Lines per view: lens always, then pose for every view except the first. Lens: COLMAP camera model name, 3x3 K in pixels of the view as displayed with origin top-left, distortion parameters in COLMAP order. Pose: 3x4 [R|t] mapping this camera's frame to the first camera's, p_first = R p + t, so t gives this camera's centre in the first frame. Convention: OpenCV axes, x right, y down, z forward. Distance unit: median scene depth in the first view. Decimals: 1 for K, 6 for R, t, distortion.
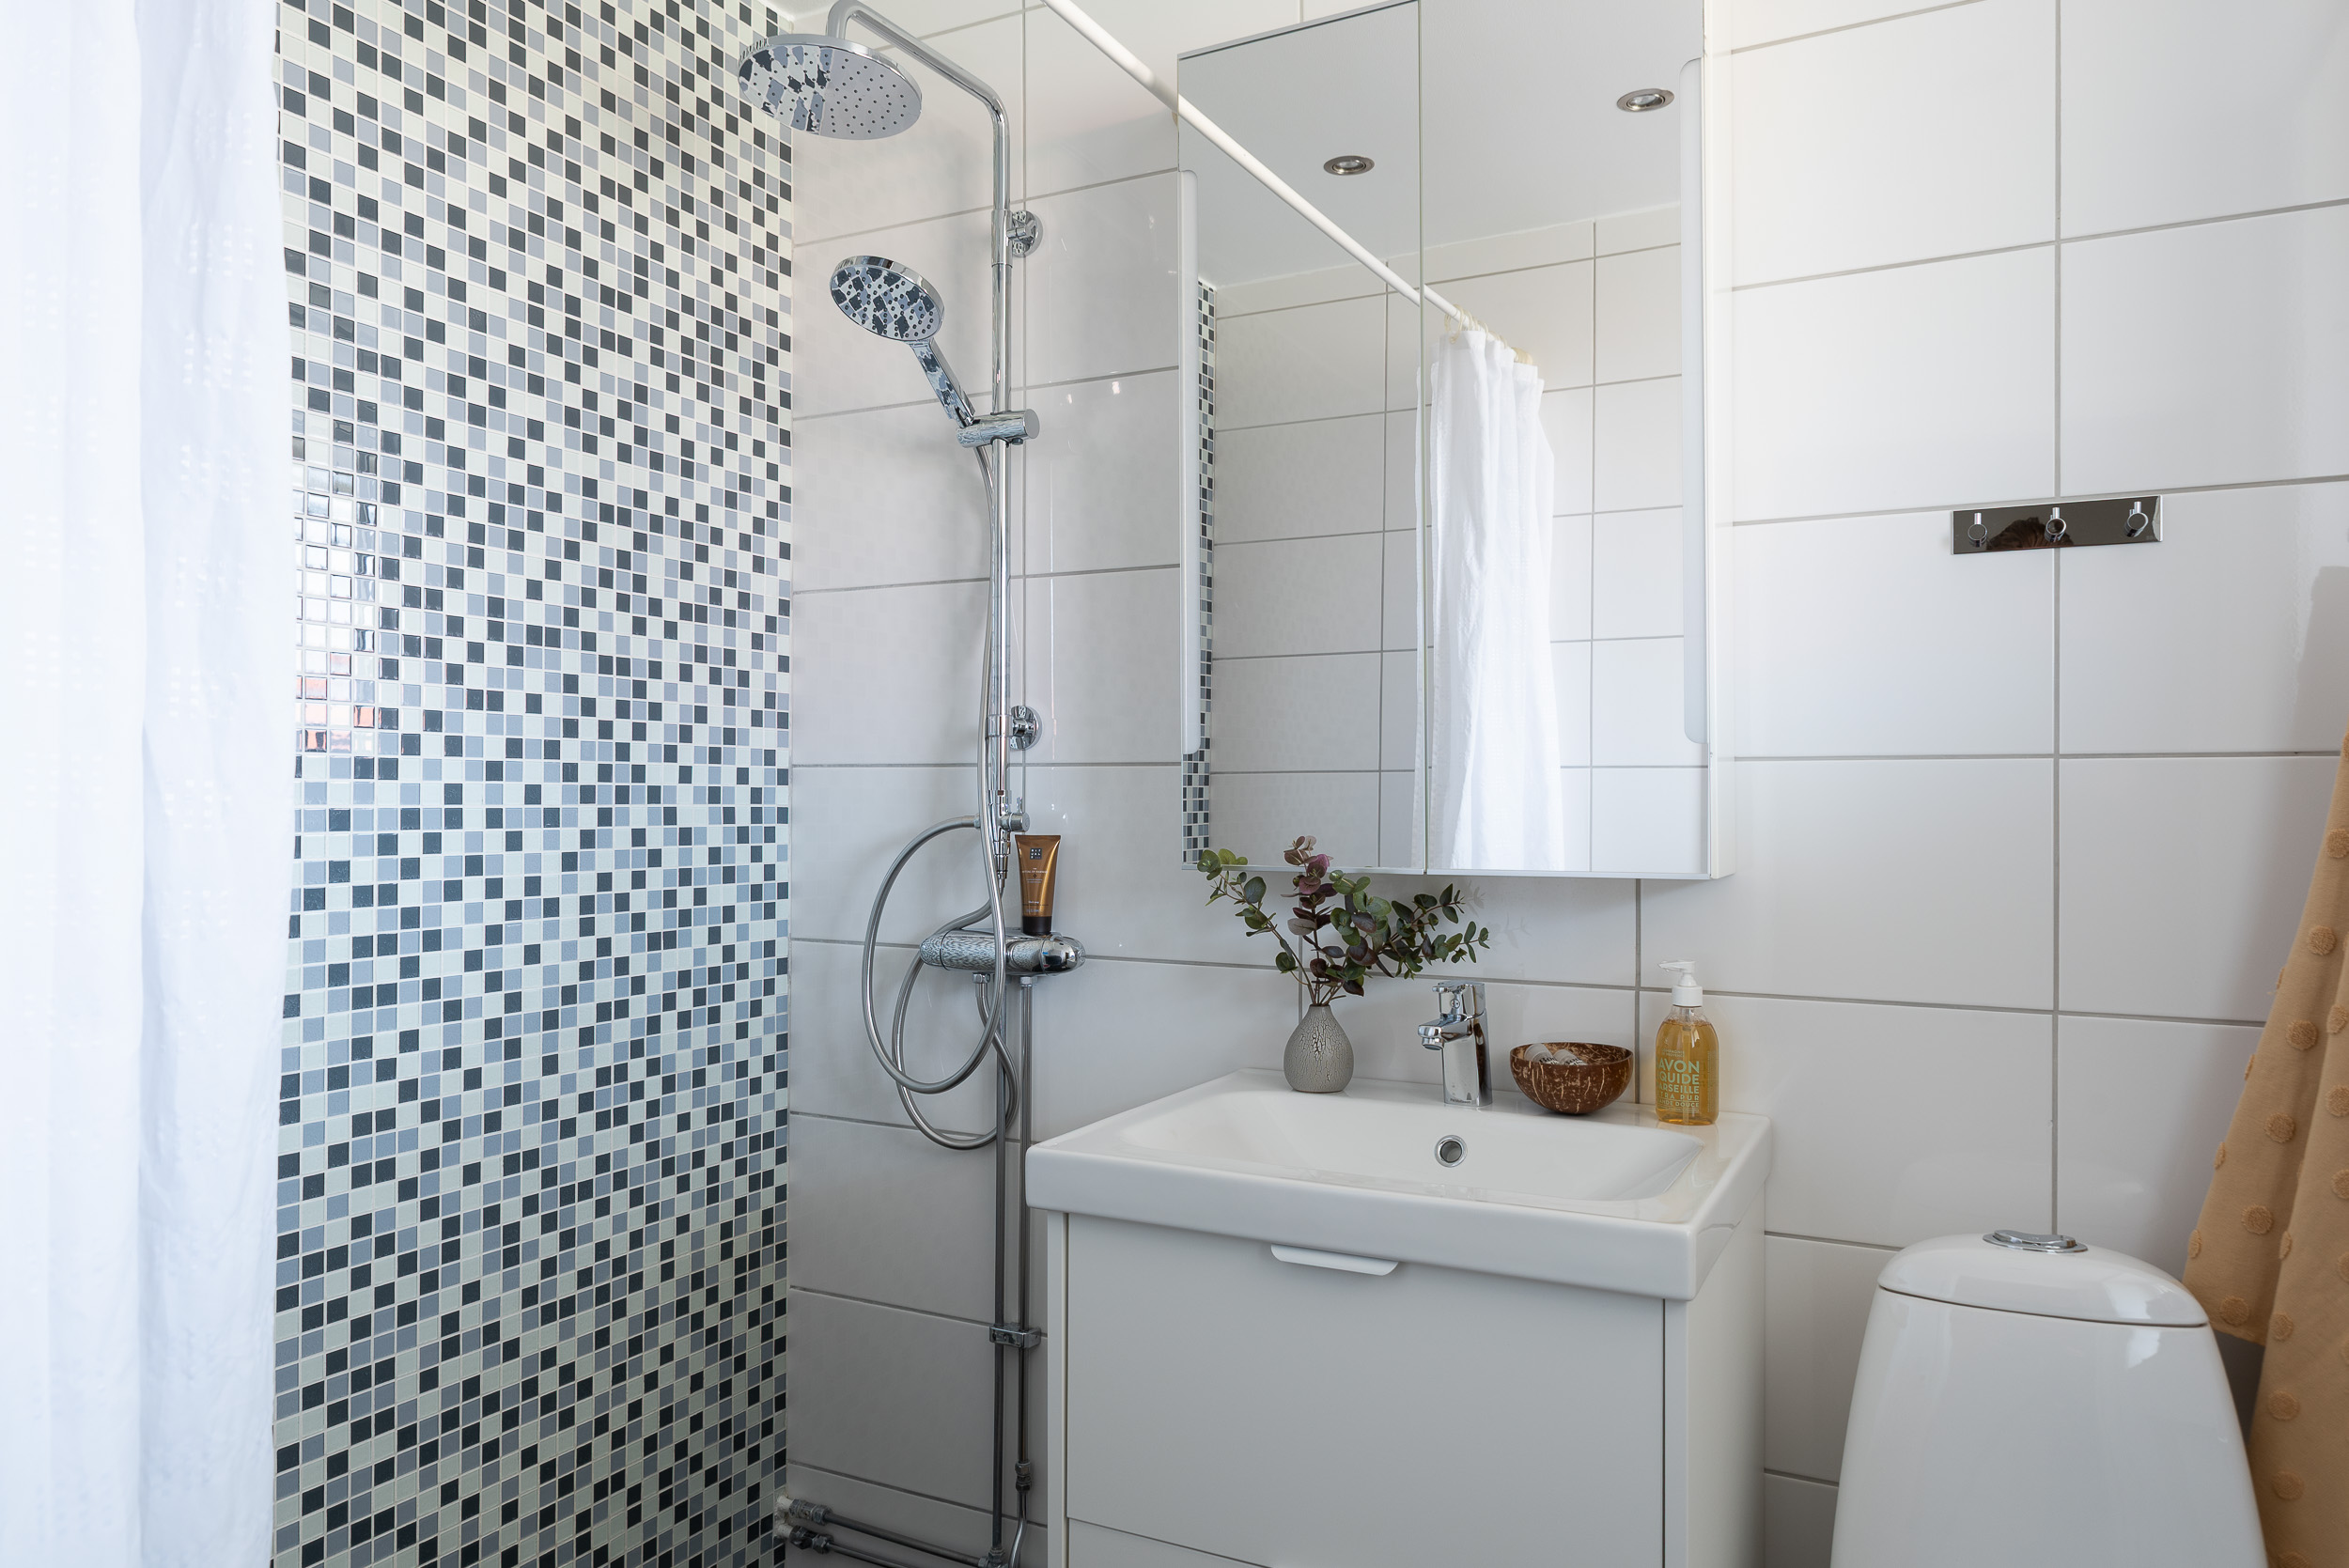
lens RADIAL K [[1572.0, 0, 1178.7], [0, 1572.0, 795.1], [0, 0, 1]] dist [0.001152, 0.000720]
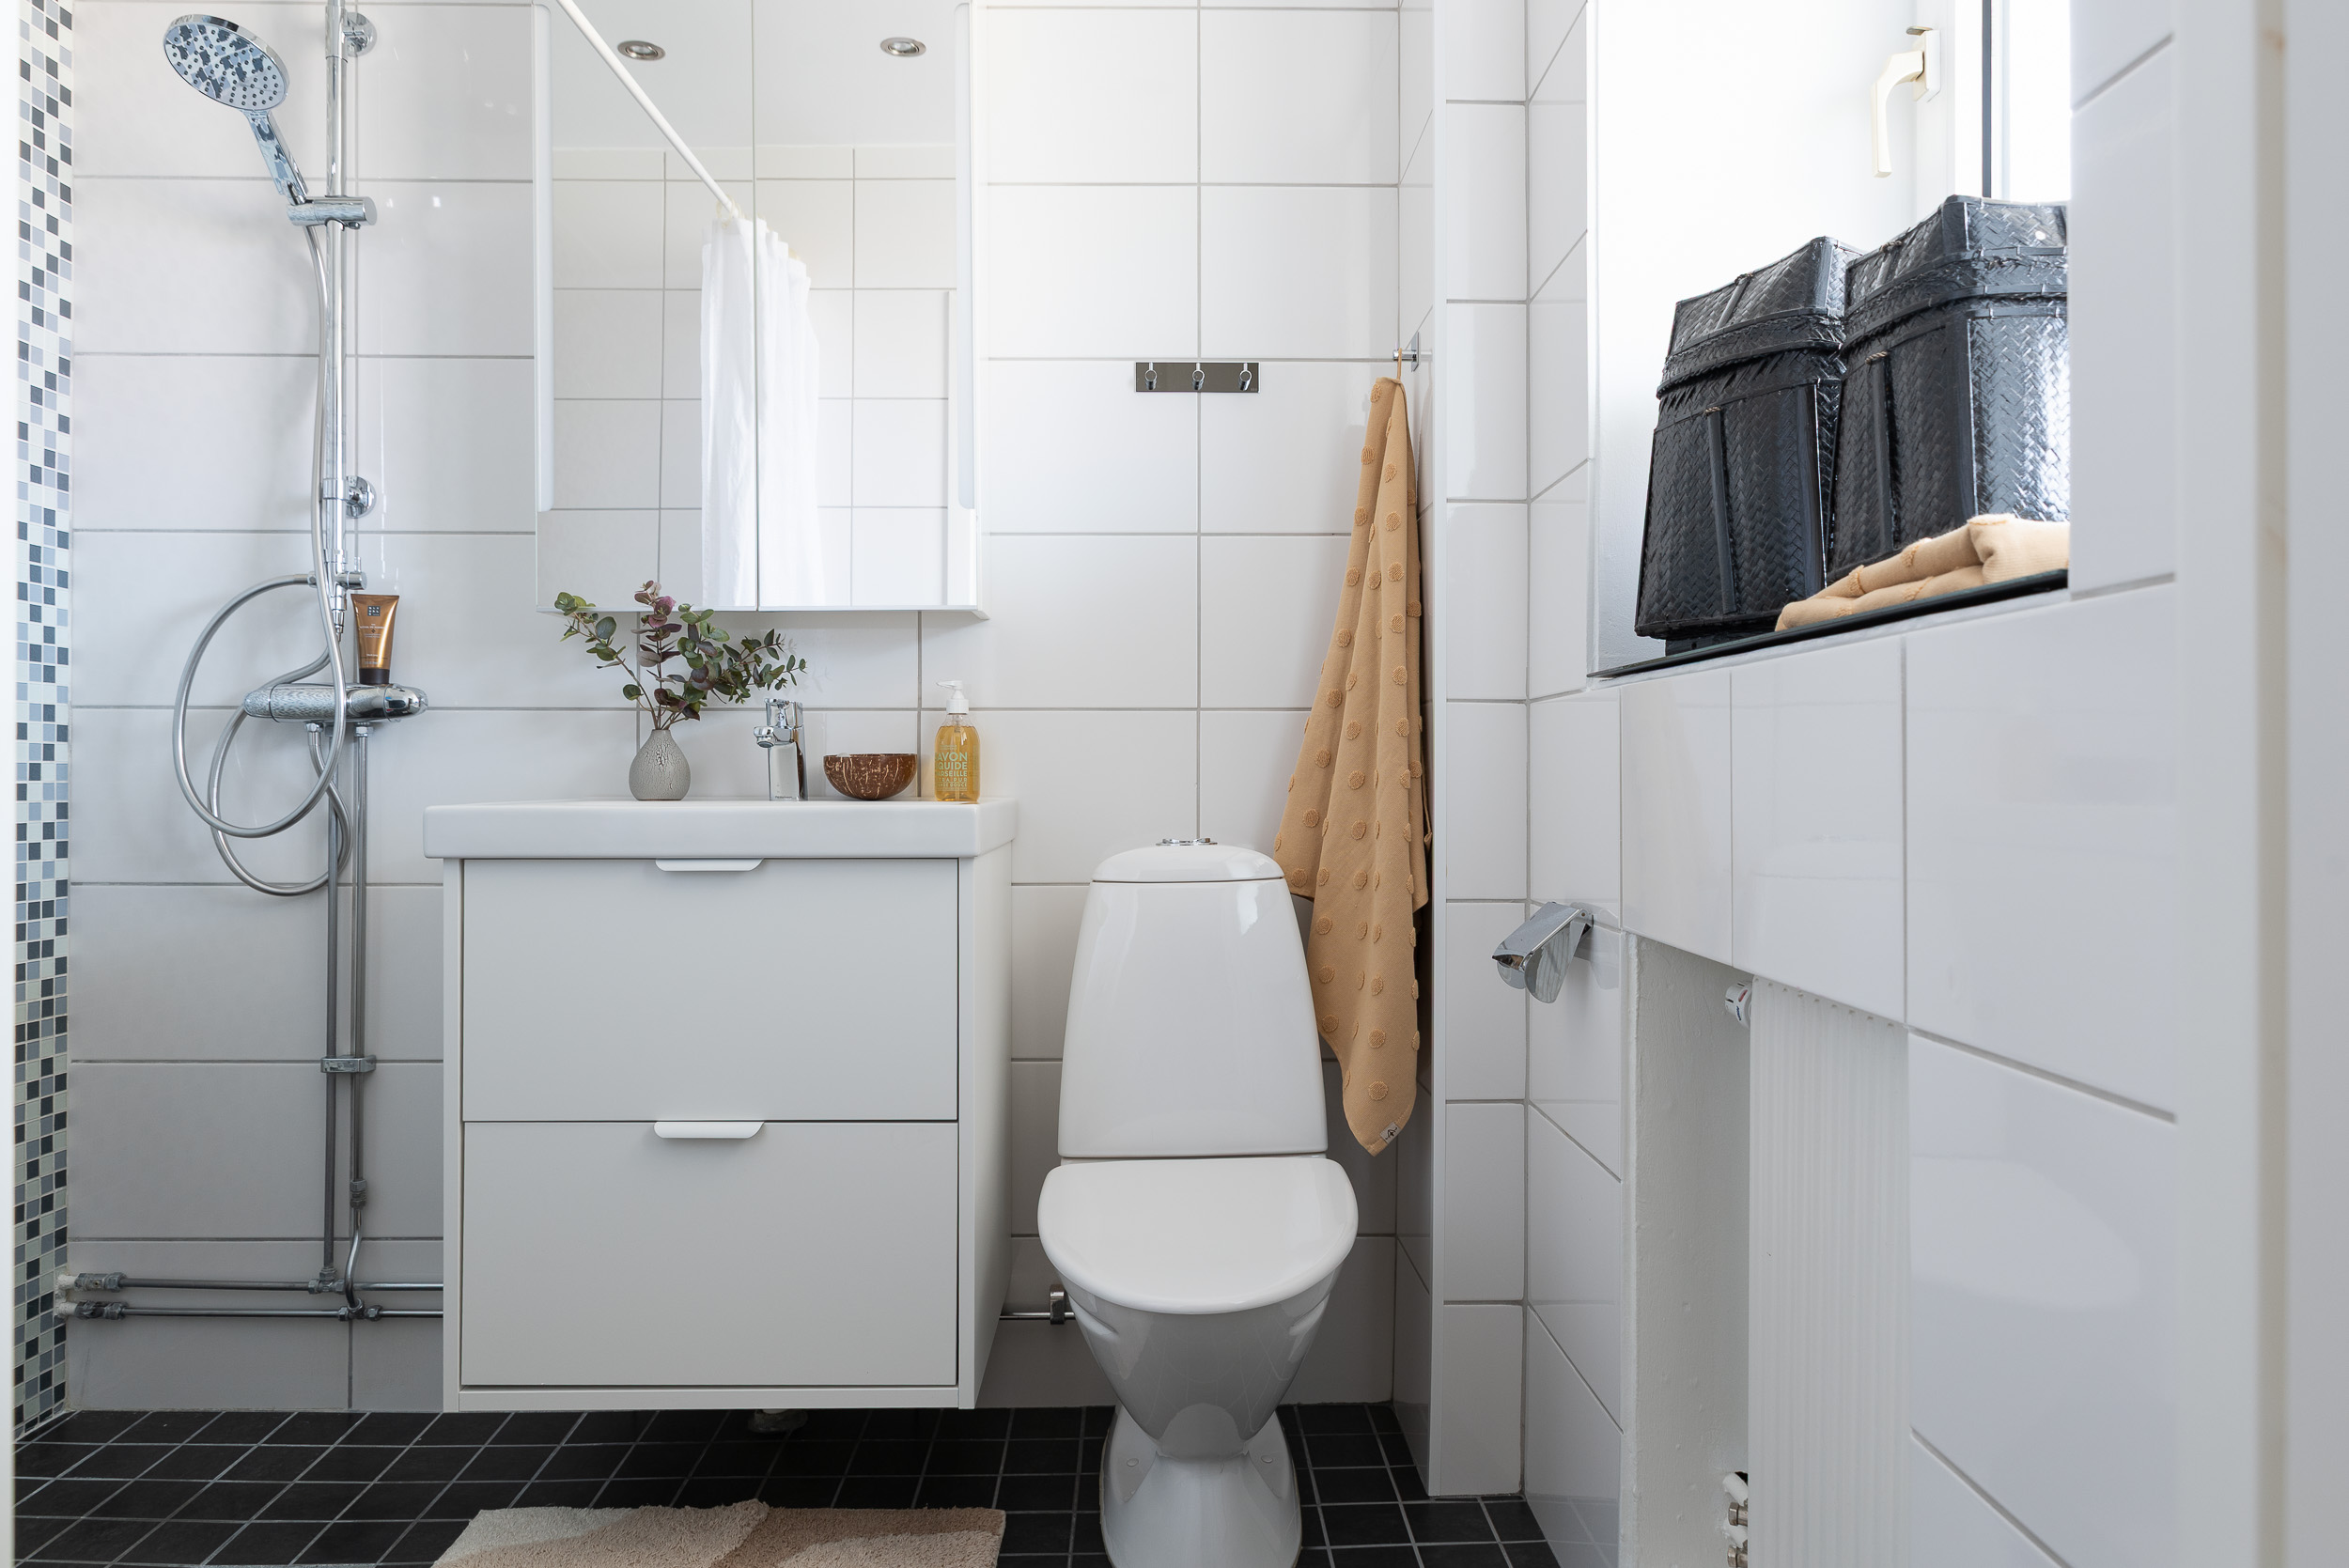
lens RADIAL K [[1572.0, 0, 1180.5], [0, 1572.0, 772.1], [0, 0, 1]] dist [0.001152, 0.000720]
pose [[0.879939, -0.001358, 0.475086, -0.115256], [0.001512, 0.999999, 0.000059, 0.146939], [-0.475085, 0.000667, 0.879940, -0.210469]]
